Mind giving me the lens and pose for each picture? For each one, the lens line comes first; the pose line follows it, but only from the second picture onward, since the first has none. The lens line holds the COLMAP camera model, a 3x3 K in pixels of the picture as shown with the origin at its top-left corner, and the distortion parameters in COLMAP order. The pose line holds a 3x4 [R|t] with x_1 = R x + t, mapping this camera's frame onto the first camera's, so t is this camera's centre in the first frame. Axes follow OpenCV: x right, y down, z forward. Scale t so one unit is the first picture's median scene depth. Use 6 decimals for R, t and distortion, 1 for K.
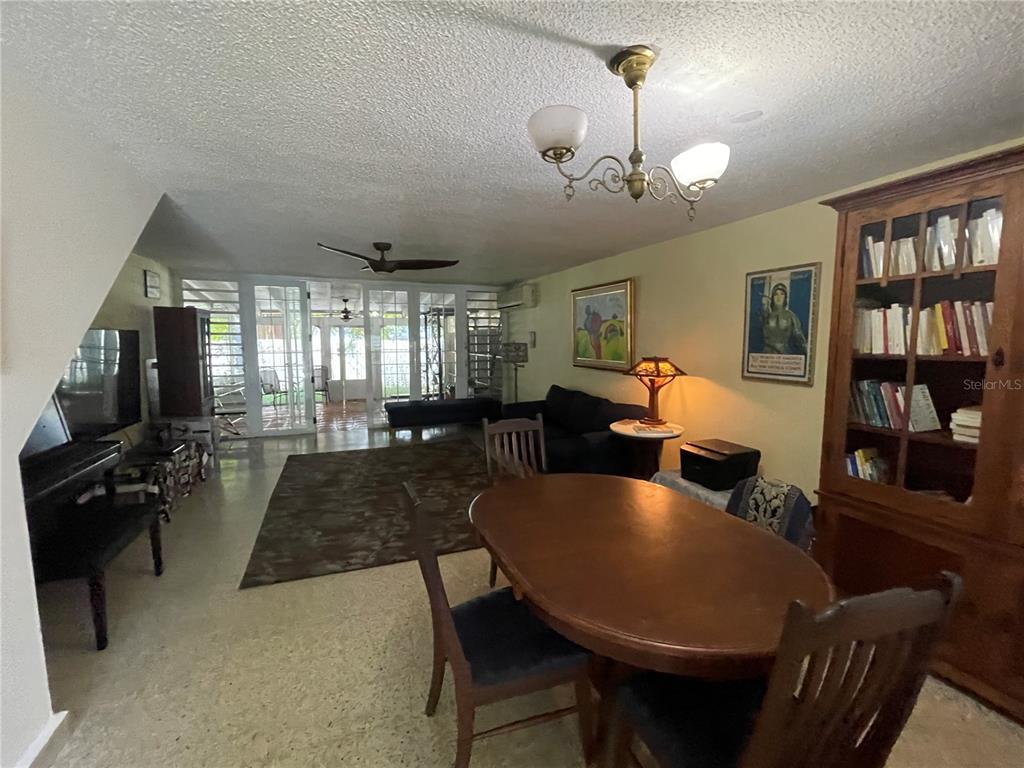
lens RADIAL K [[414.7, 0, 511.2], [0, 414.7, 379.9], [0, 0, 1]] dist [-0.011292, 0.001482]
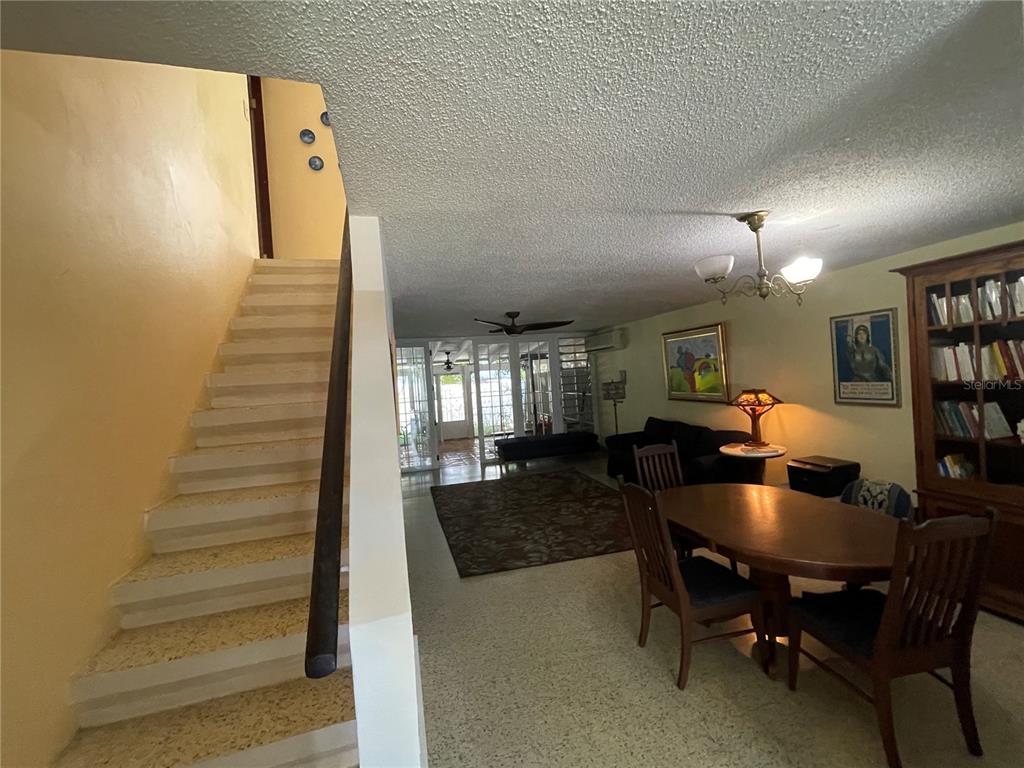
lens RADIAL K [[414.7, 0, 513.1], [0, 414.7, 383.6], [0, 0, 1]] dist [-0.011292, 0.001482]
pose [[0.990242, -0.062174, -0.124718, -0.229470], [0.052556, 0.995490, -0.078976, -0.016784], [0.129065, 0.071651, 0.989044, -0.325971]]
